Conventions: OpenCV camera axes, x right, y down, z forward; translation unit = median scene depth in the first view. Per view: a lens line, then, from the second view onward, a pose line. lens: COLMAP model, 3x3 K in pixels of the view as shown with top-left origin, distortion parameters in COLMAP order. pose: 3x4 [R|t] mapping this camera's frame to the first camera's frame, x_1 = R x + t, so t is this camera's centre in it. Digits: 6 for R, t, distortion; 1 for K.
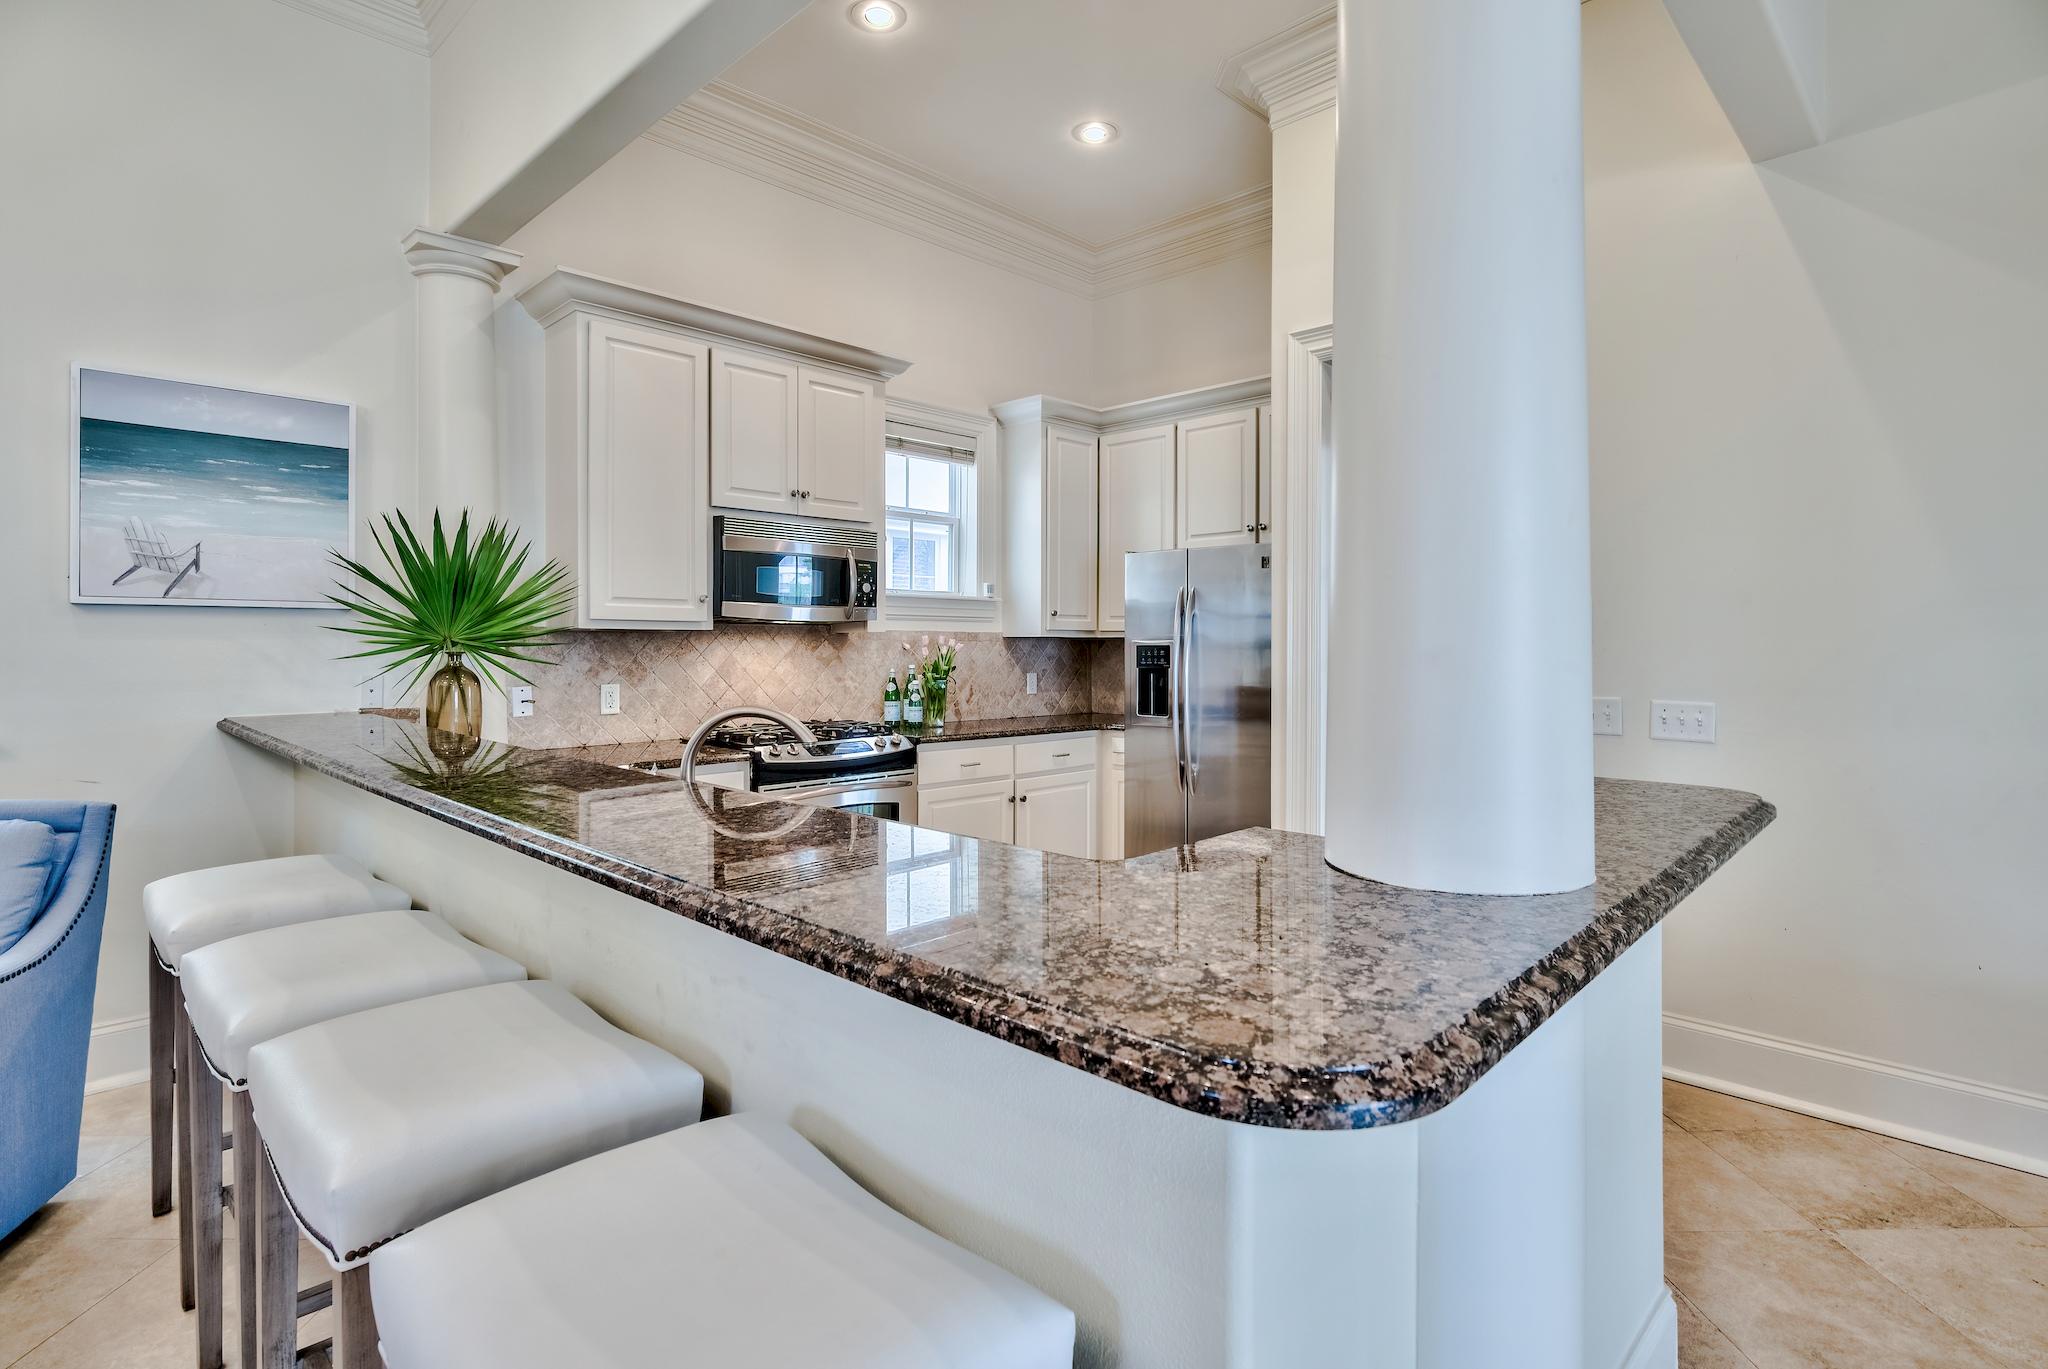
lens RADIAL K [[1014.6, 0, 1028.5], [0, 1014.6, 647.3], [0, 0, 1]] dist [-0.004389, -0.000072]
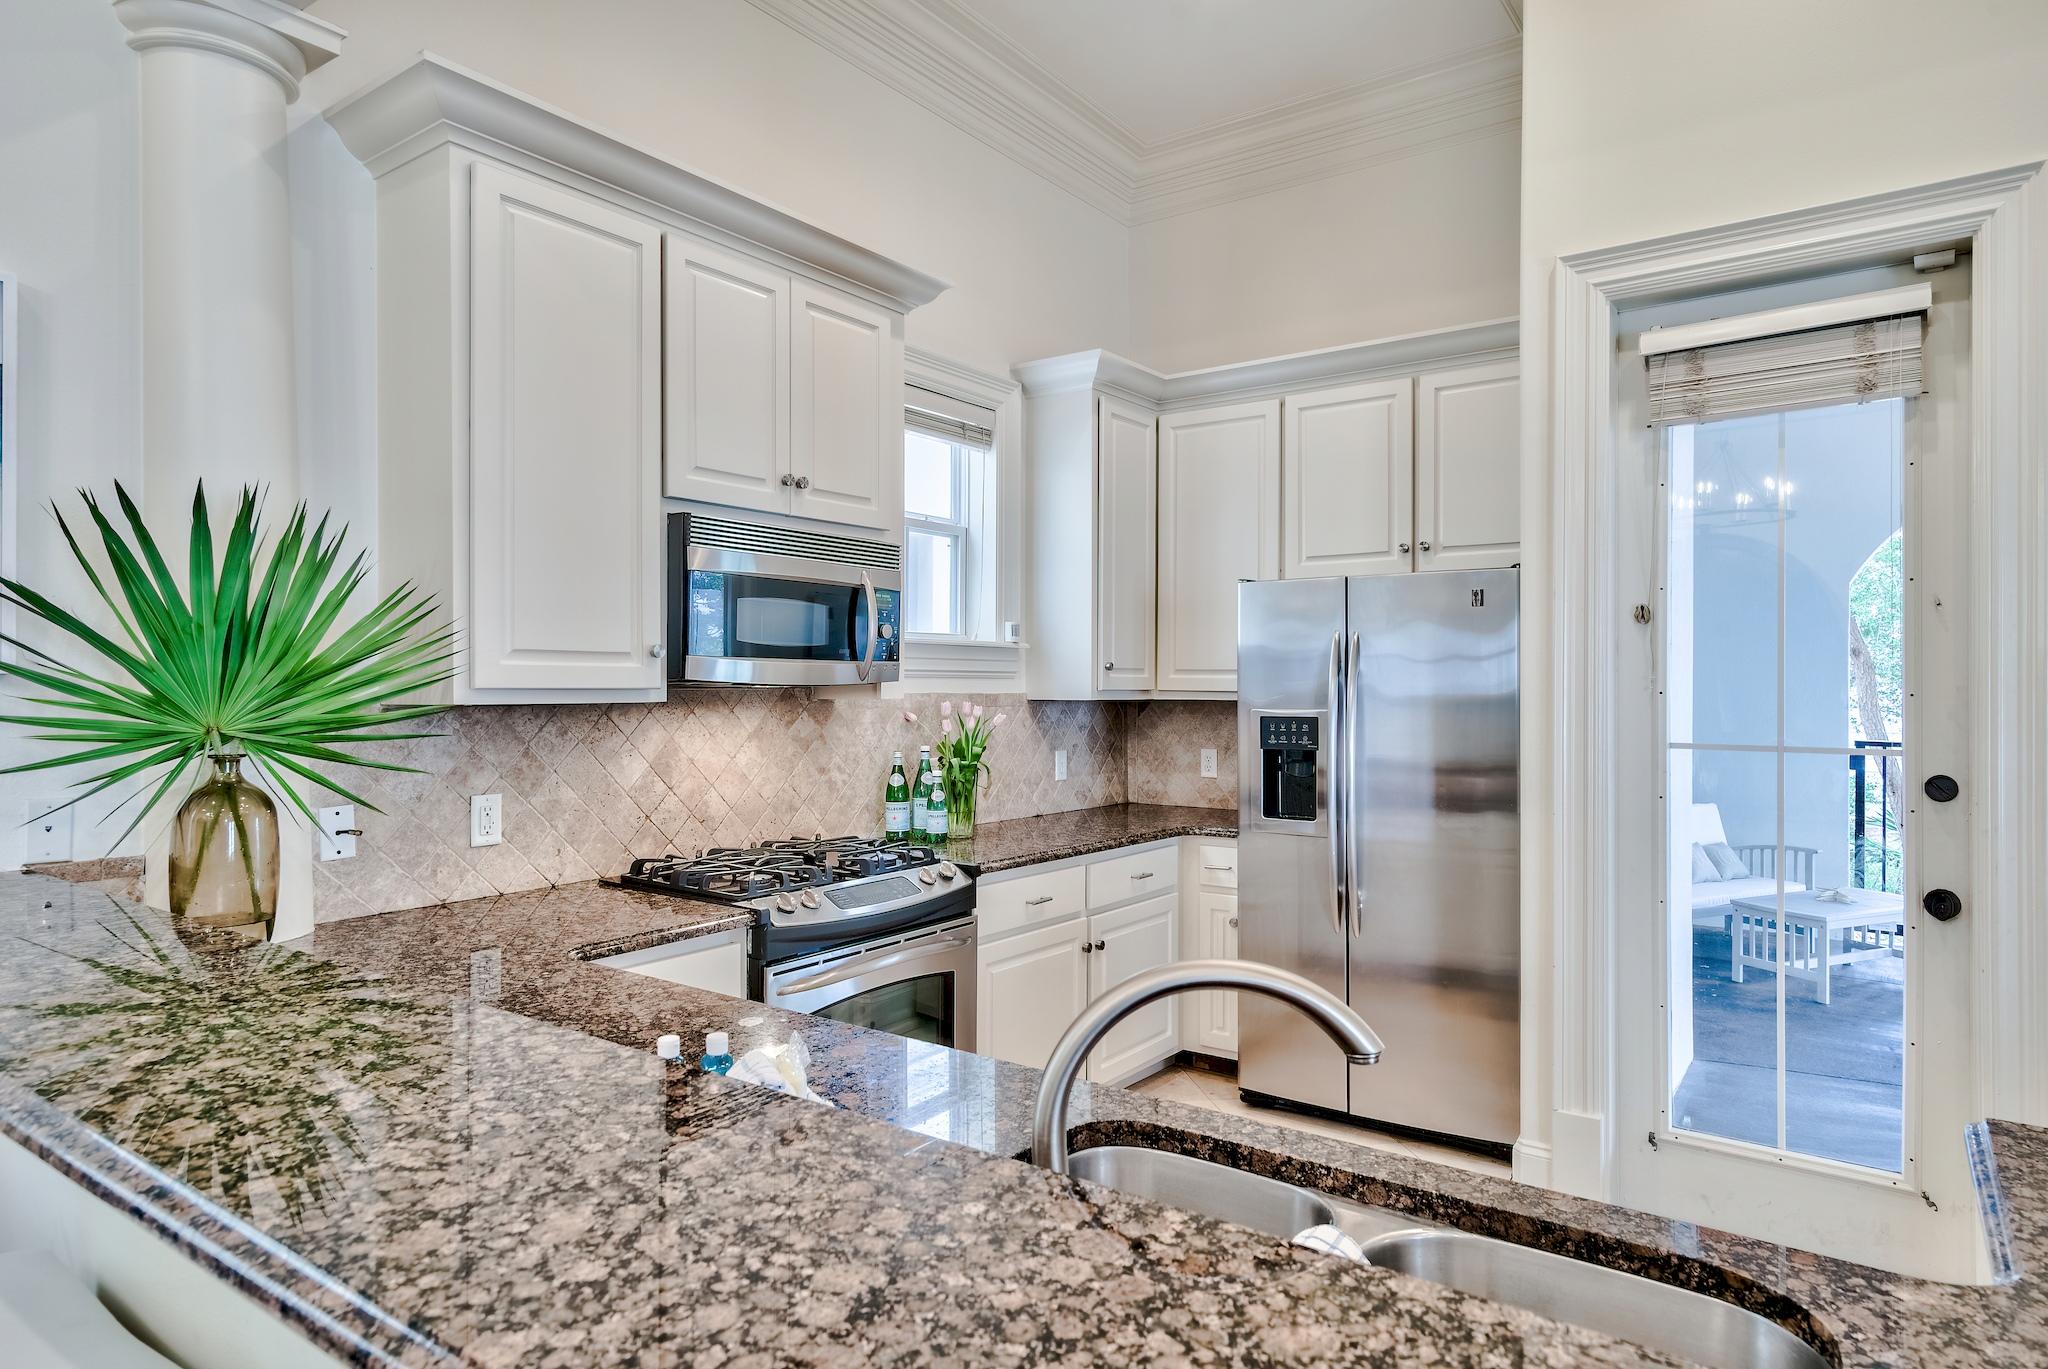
lens RADIAL K [[1202.0, 0, 1024.0], [0, 1202.0, 684.5], [0, 0, 1]] dist [0.008838, 0.001202]
pose [[0.988902, -0.000575, 0.148568, -0.200978], [0.001000, 0.999996, -0.002785, -0.024572], [-0.148566, 0.002903, 0.988898, 0.252553]]
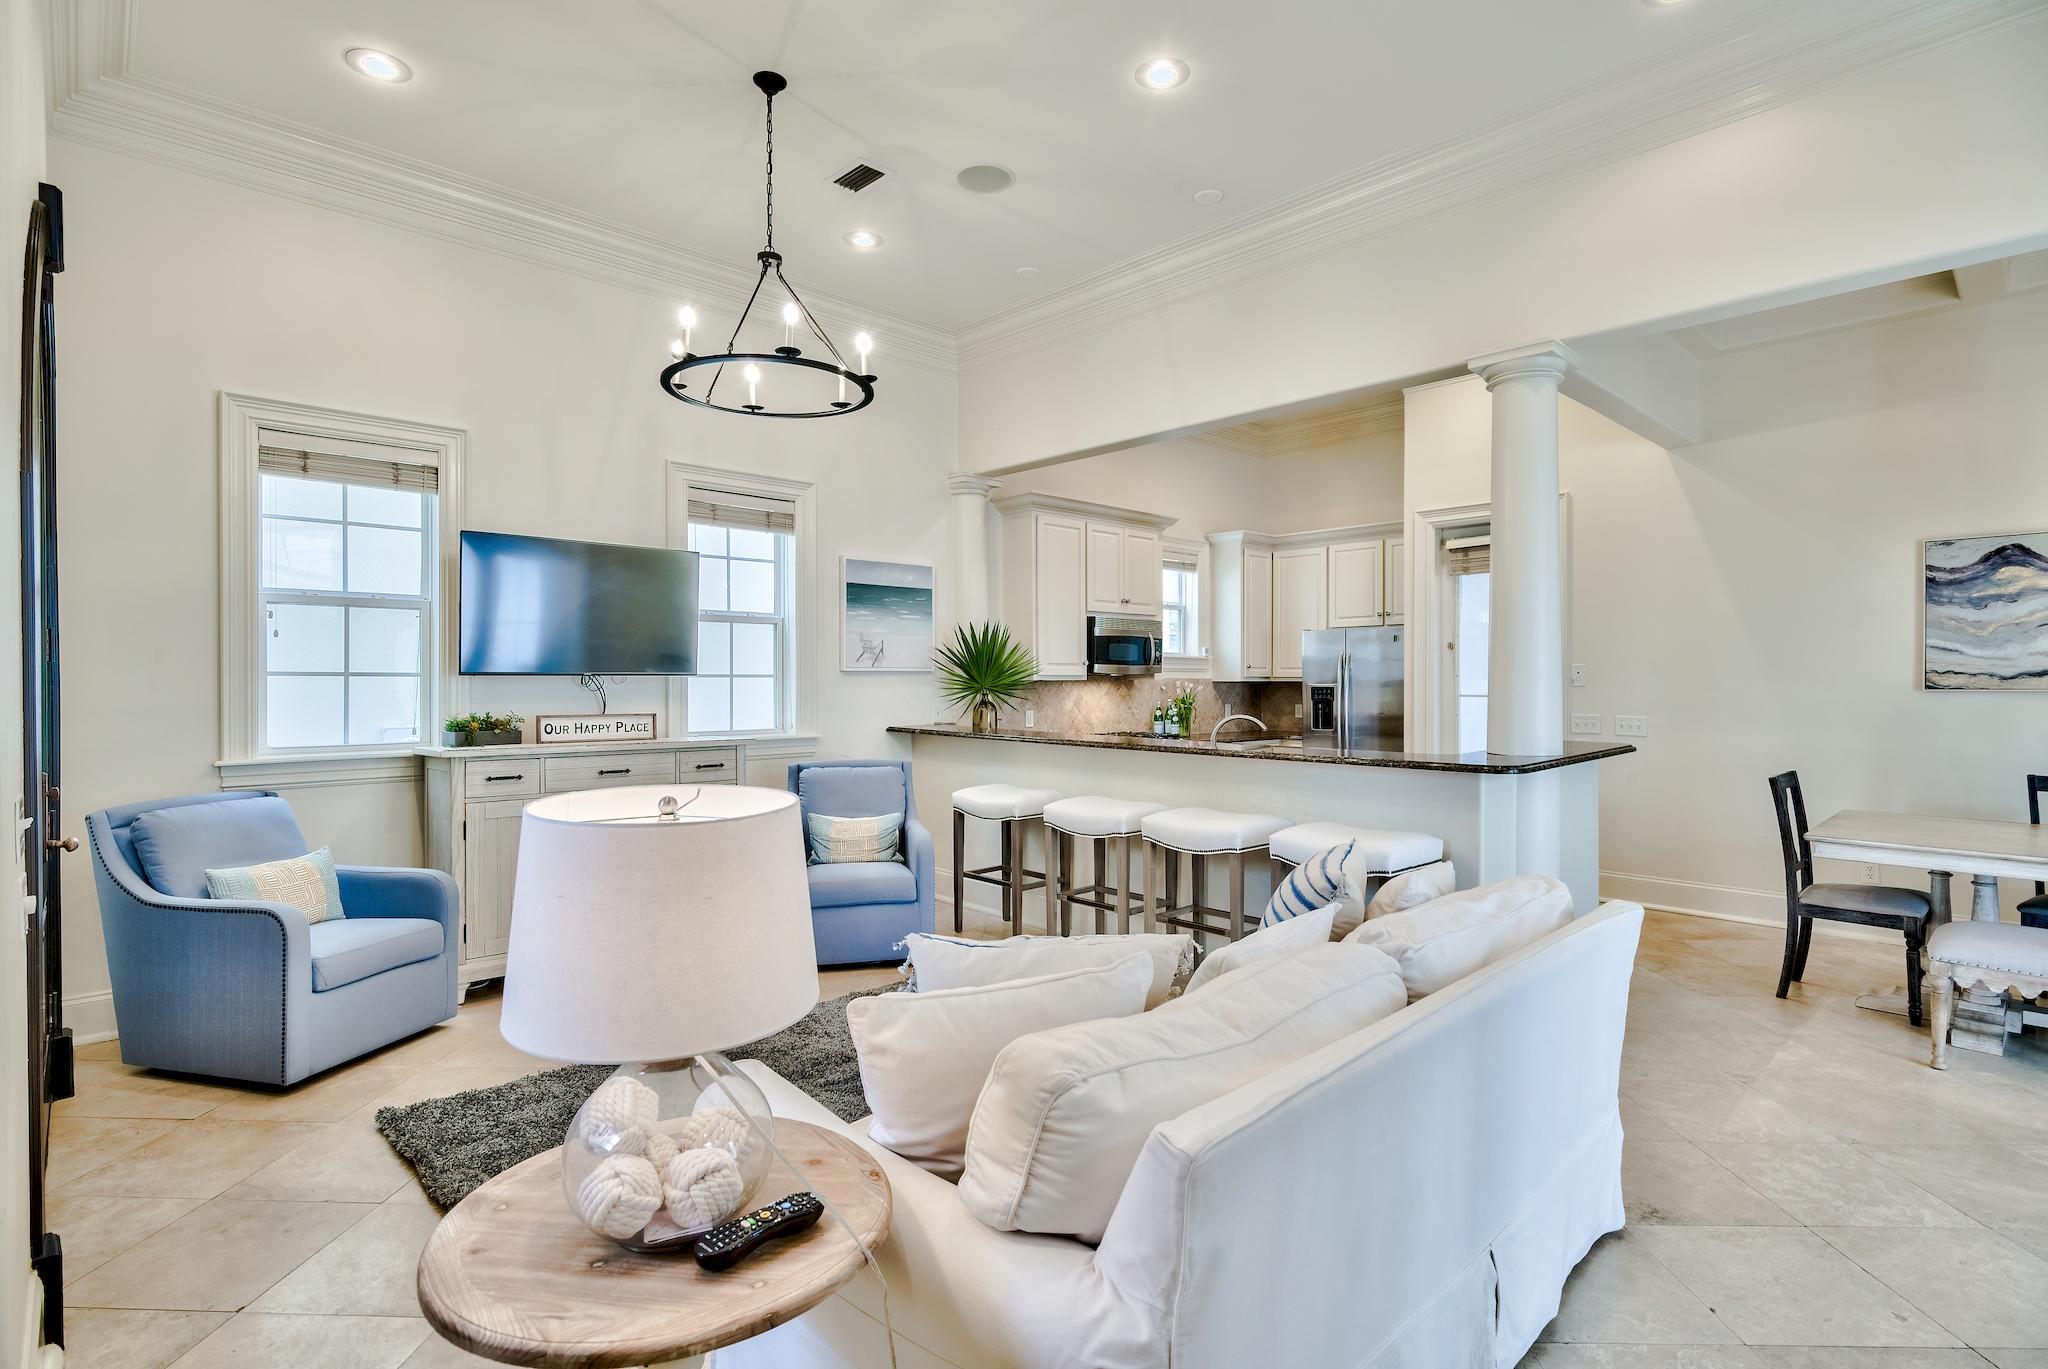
lens RADIAL K [[993.6, 0, 1024.0], [0, 993.6, 684.5], [0, 0, 1]] dist [-0.002855, -0.001292]
pose [[0.999112, -0.003438, -0.041987, -0.337380], [0.003539, 0.999991, 0.002327, -0.013121], [0.041978, -0.002474, 0.999115, -0.730262]]
